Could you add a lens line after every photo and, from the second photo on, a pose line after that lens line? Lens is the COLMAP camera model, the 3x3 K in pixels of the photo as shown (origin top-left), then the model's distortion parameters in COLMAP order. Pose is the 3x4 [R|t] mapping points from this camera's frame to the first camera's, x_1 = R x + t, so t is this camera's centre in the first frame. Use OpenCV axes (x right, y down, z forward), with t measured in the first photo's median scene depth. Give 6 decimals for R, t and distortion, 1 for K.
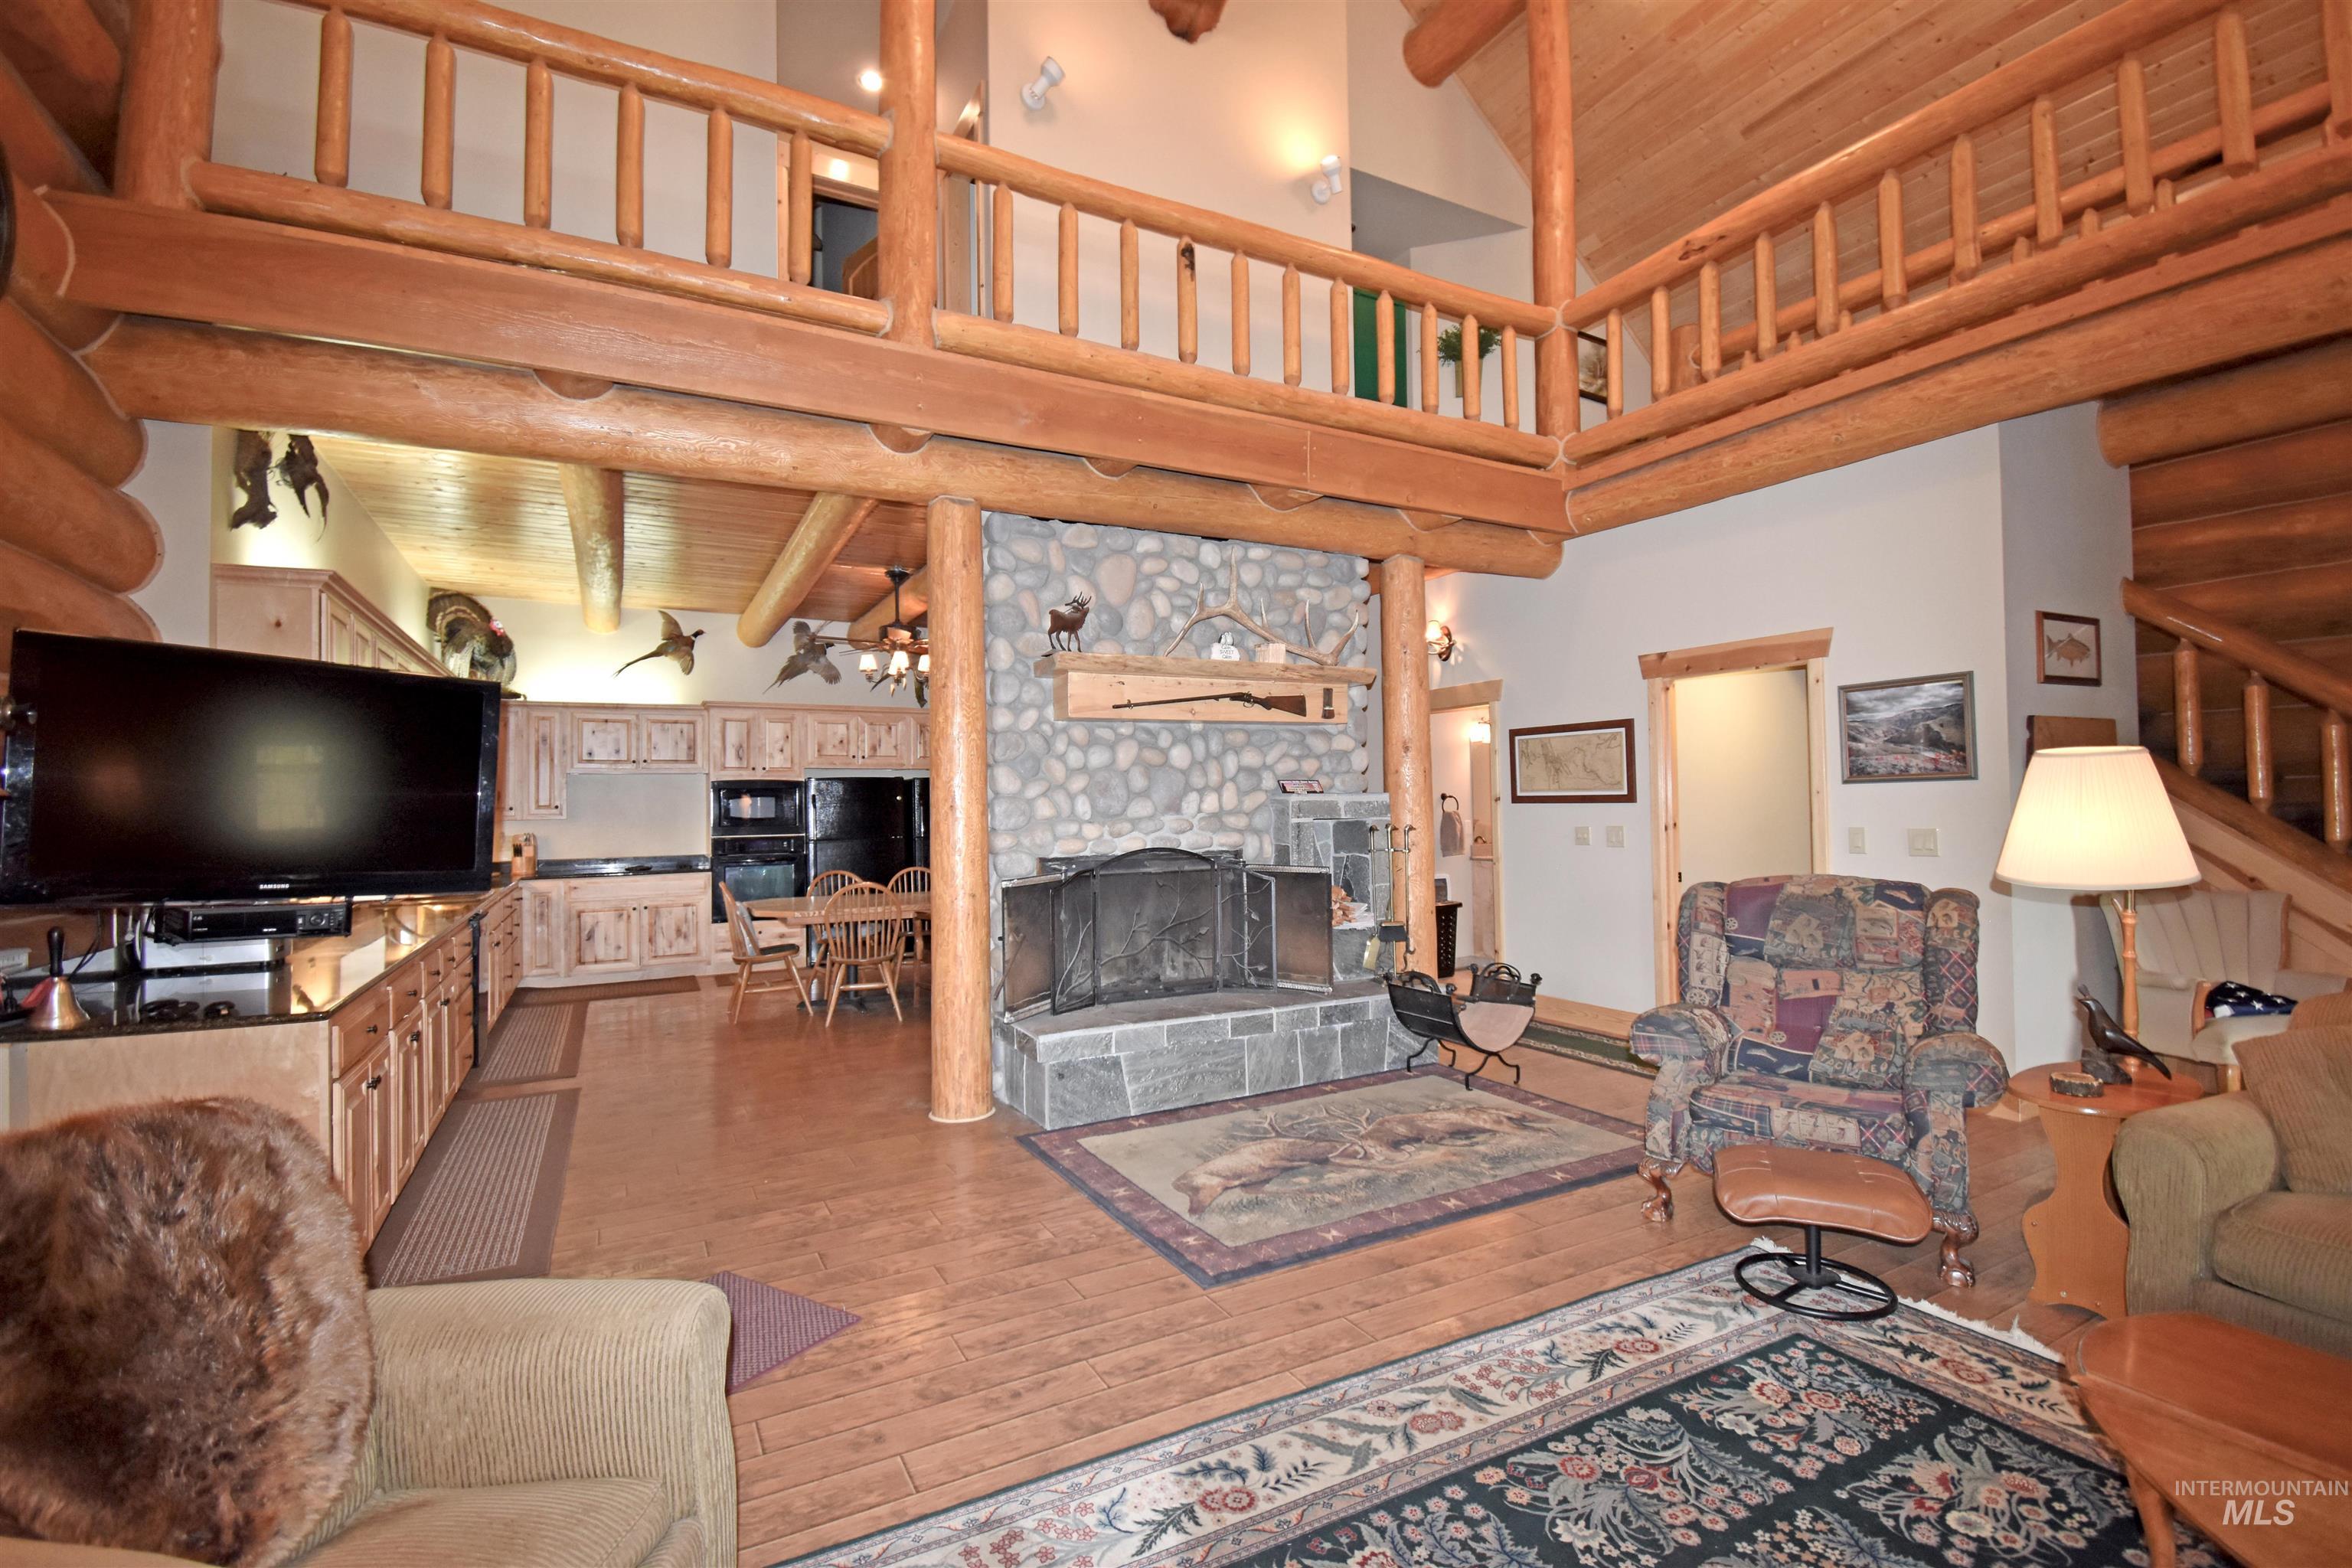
lens RADIAL K [[1058.4, 0, 1161.0], [0, 1058.4, 778.8], [0, 0, 1]] dist [0.031795, -0.032869]
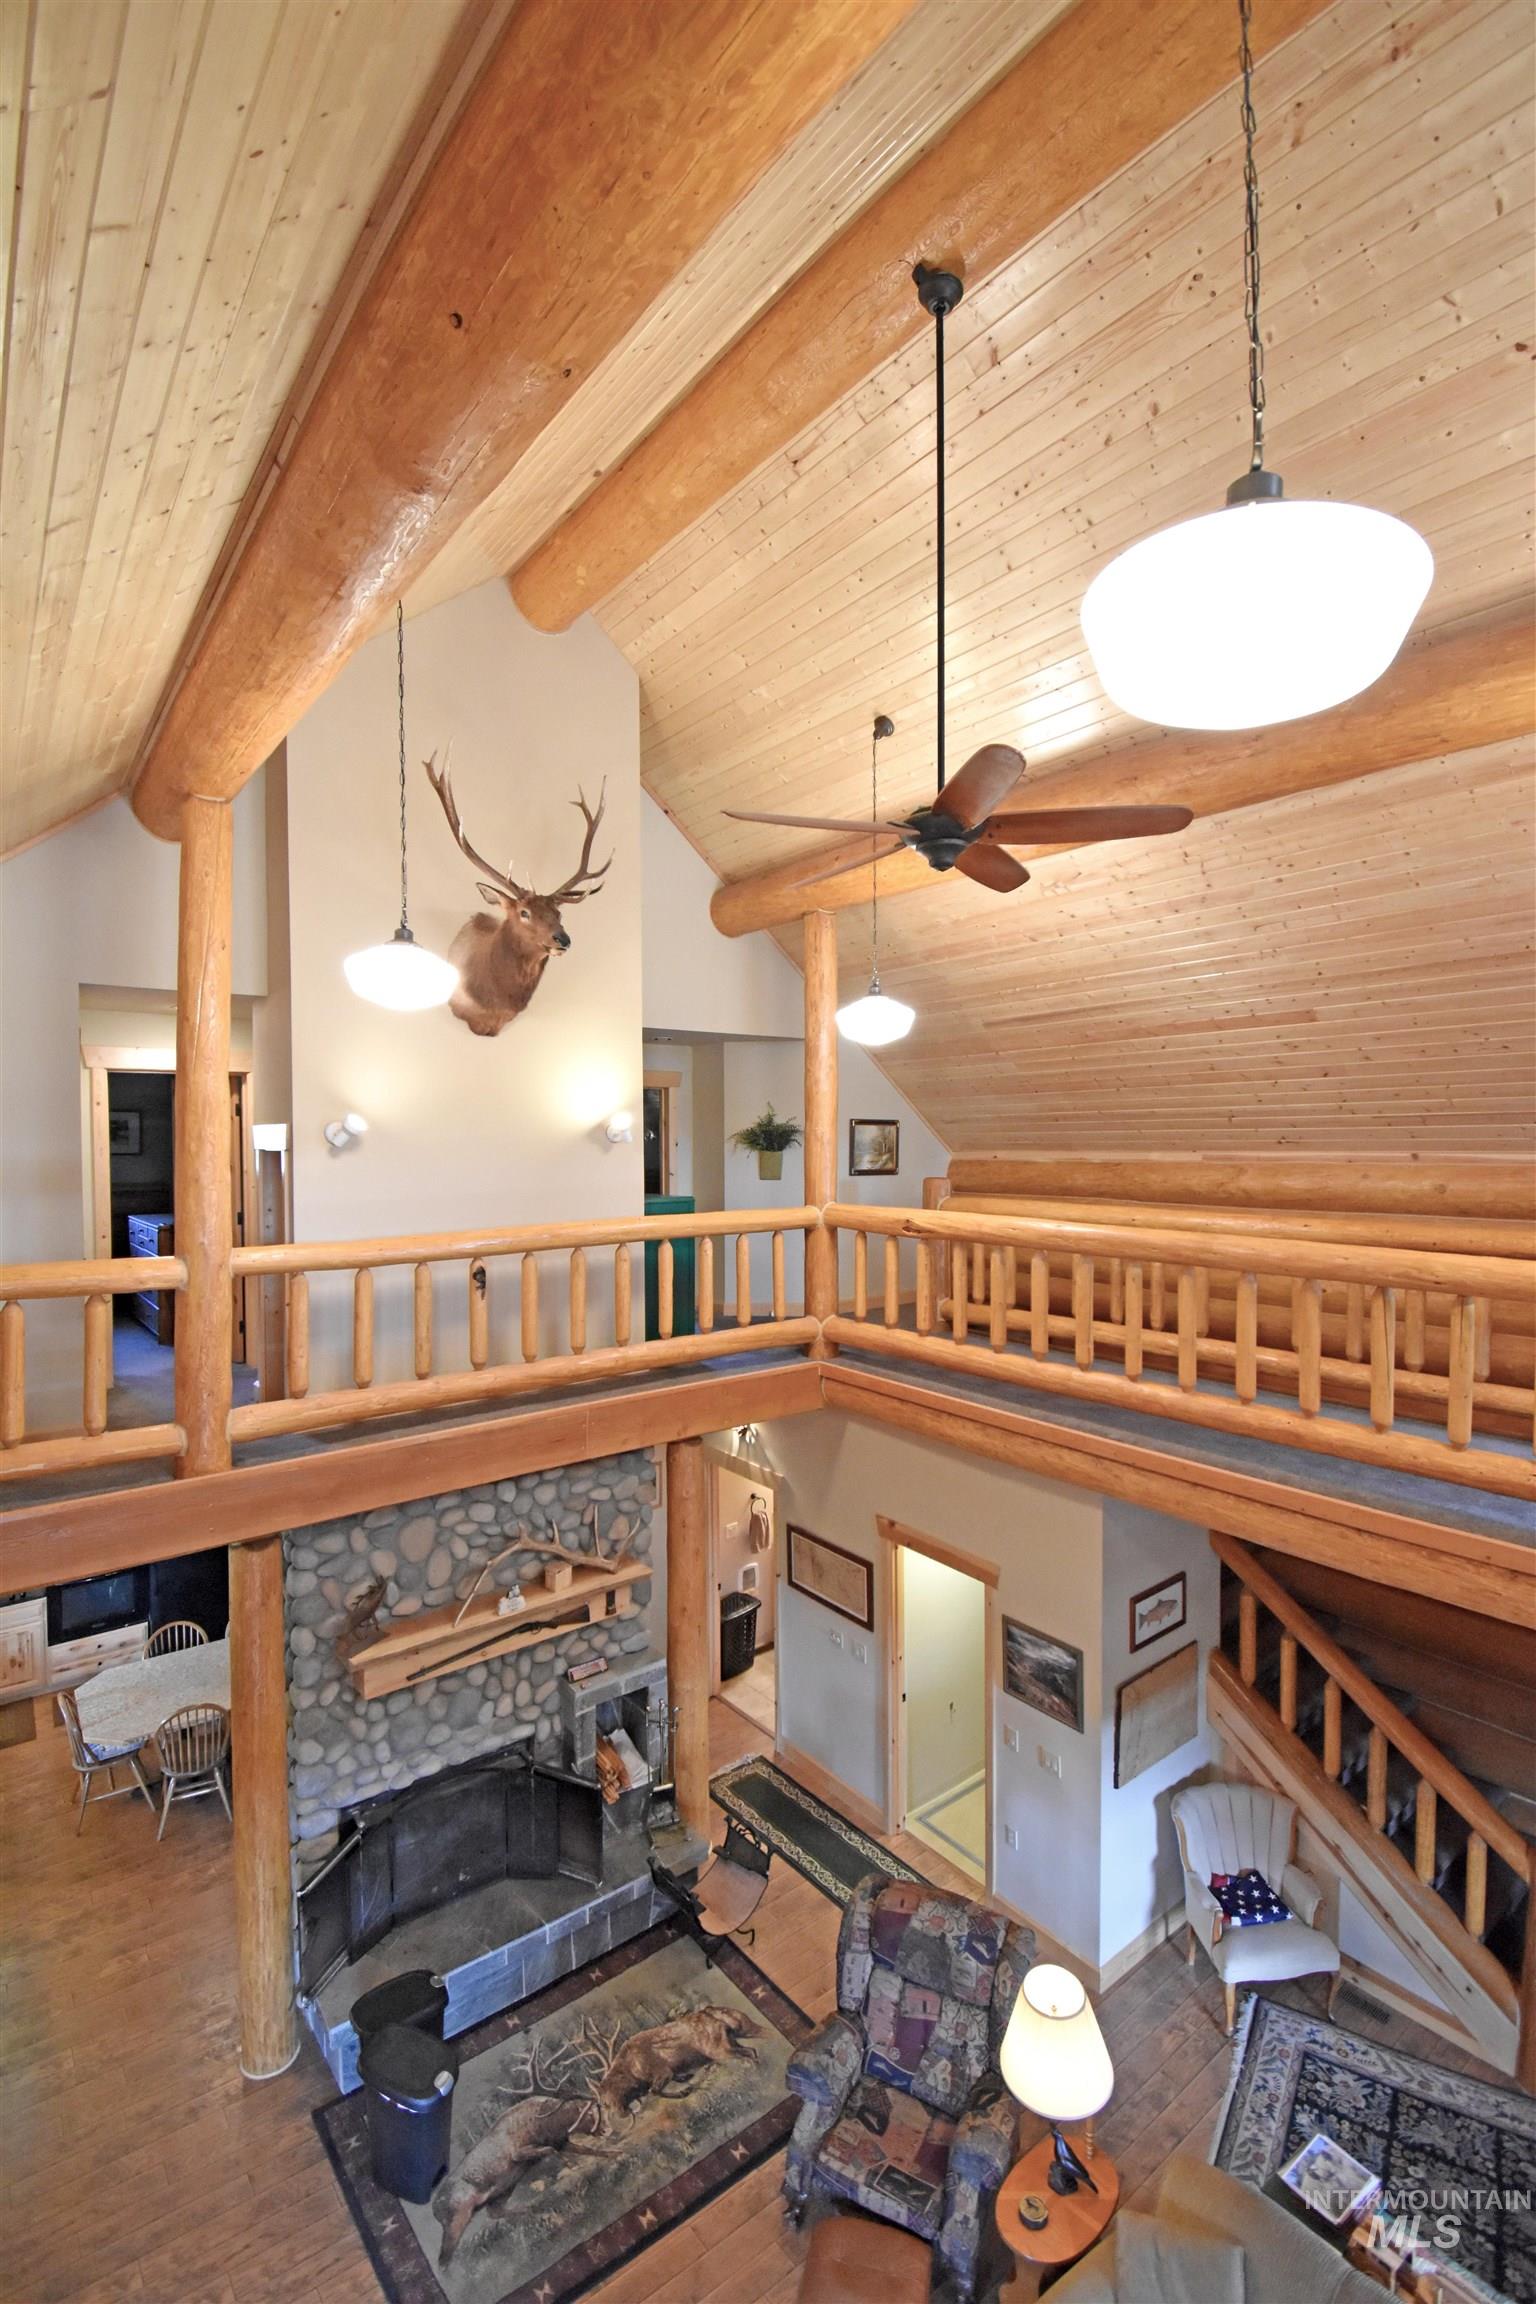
lens RADIAL K [[1036.8, 0, 758.5], [0, 1036.8, 1153.8], [0, 0, 1]] dist [0.031795, -0.032869]
pose [[0.984915, 0.006547, 0.172916, 0.116315], [-0.013912, 0.999045, 0.041416, -0.619606], [-0.172480, -0.043197, 0.984065, -0.138668]]
